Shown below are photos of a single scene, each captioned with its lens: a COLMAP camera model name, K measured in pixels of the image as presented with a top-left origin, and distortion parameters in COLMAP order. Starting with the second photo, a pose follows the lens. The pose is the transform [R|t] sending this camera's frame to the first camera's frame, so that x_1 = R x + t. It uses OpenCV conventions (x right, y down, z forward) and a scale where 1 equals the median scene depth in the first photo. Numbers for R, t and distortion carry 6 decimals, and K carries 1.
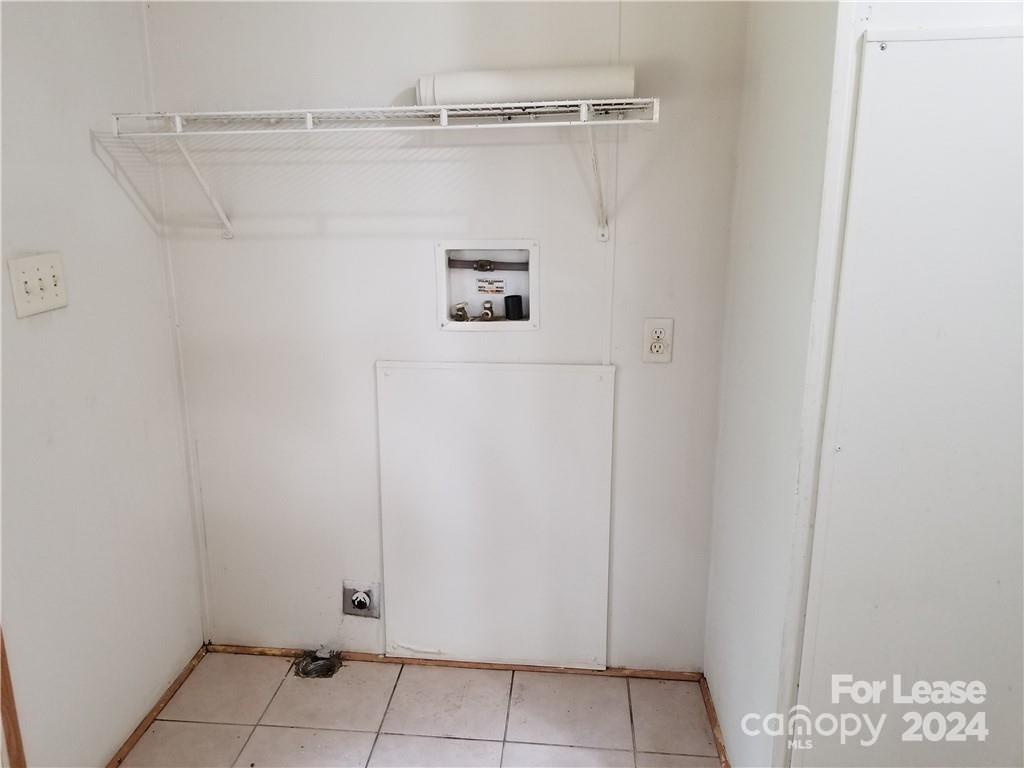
lens RADIAL K [[797.7, 0, 510.2], [0, 797.7, 384.4], [0, 0, 1]] dist [-0.007112, -0.019710]
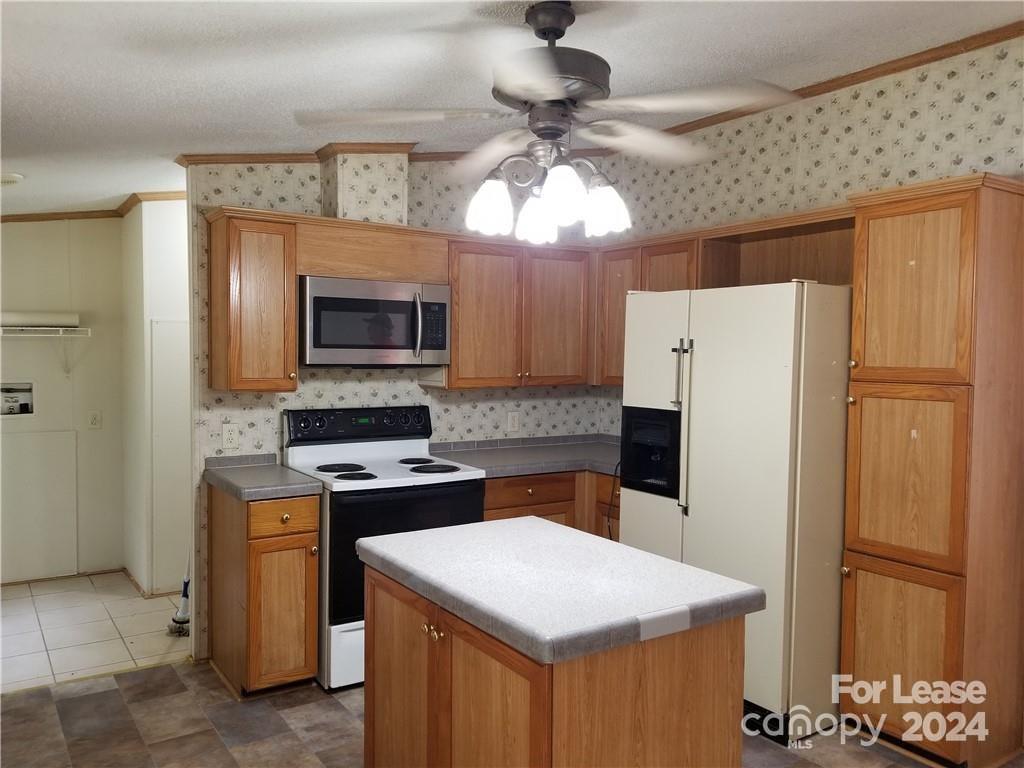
lens RADIAL K [[797.7, 0, 505.1], [0, 797.7, 384.1], [0, 0, 1]] dist [-0.007112, -0.019710]
pose [[0.789963, -0.015952, 0.612947, -0.300969], [0.129207, 0.981545, -0.140977, 0.334413], [-0.599386, 0.190563, 0.777446, -1.606110]]
